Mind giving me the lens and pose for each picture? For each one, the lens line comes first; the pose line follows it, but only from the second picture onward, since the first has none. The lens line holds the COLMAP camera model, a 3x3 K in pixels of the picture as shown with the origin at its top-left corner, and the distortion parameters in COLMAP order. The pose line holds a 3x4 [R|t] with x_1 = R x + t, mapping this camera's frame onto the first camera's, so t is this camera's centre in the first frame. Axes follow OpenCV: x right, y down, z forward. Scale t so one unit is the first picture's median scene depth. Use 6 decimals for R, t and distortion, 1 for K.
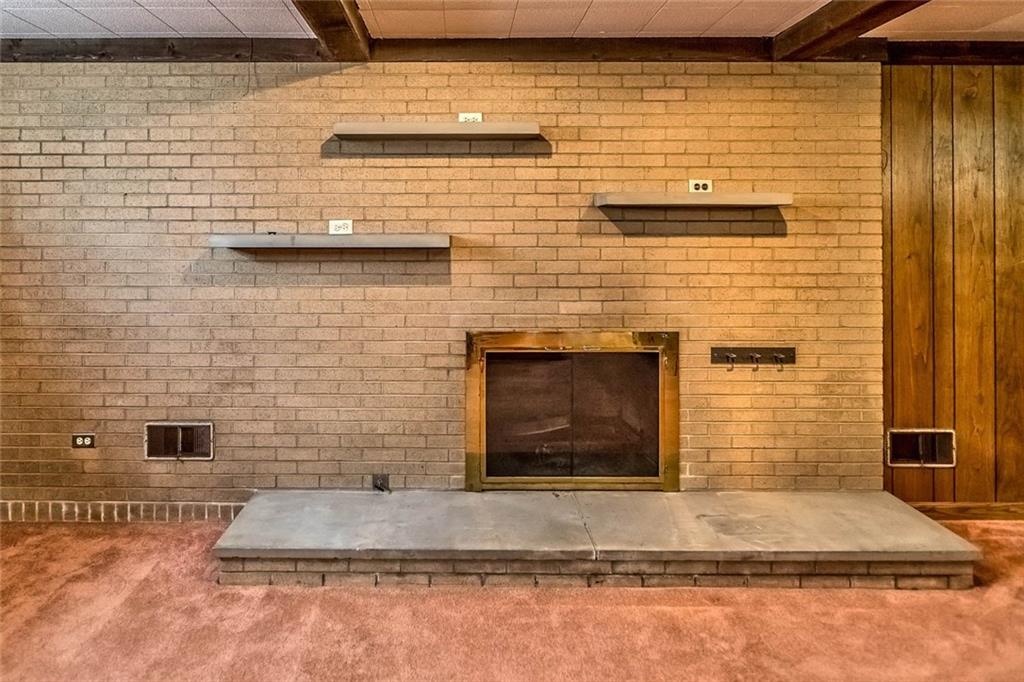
lens RADIAL K [[560.8, 0, 510.8], [0, 560.8, 265.9], [0, 0, 1]] dist [-0.002590, 0.000459]
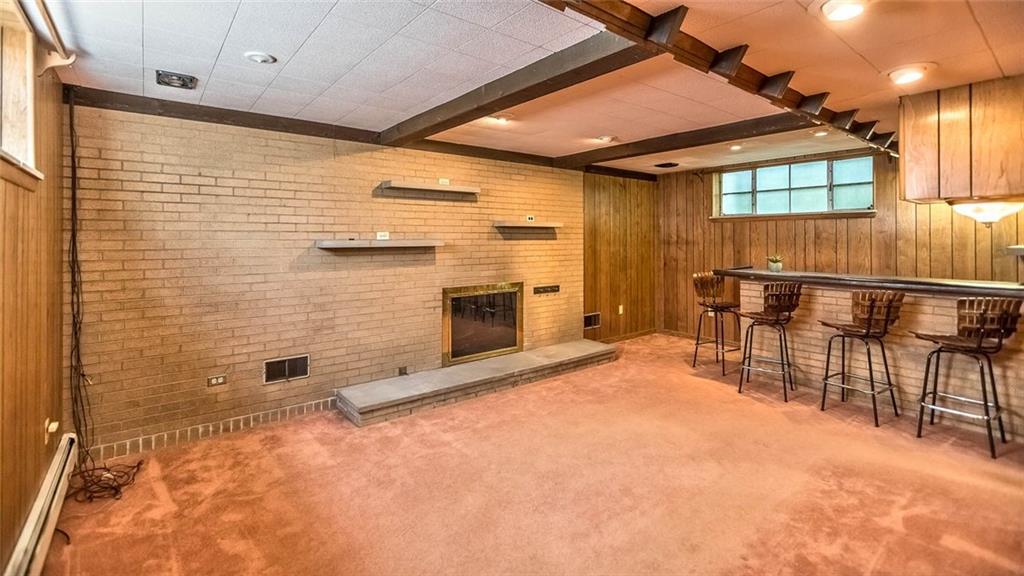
lens RADIAL K [[455.5, 0, 512.0], [0, 455.5, 288.0], [0, 0, 1]] dist [0.001343, 0.000102]
pose [[0.776543, -0.070742, 0.626080, -0.914509], [0.032184, 0.996833, 0.072716, 0.006383], [-0.629241, -0.036317, 0.776361, -0.426845]]
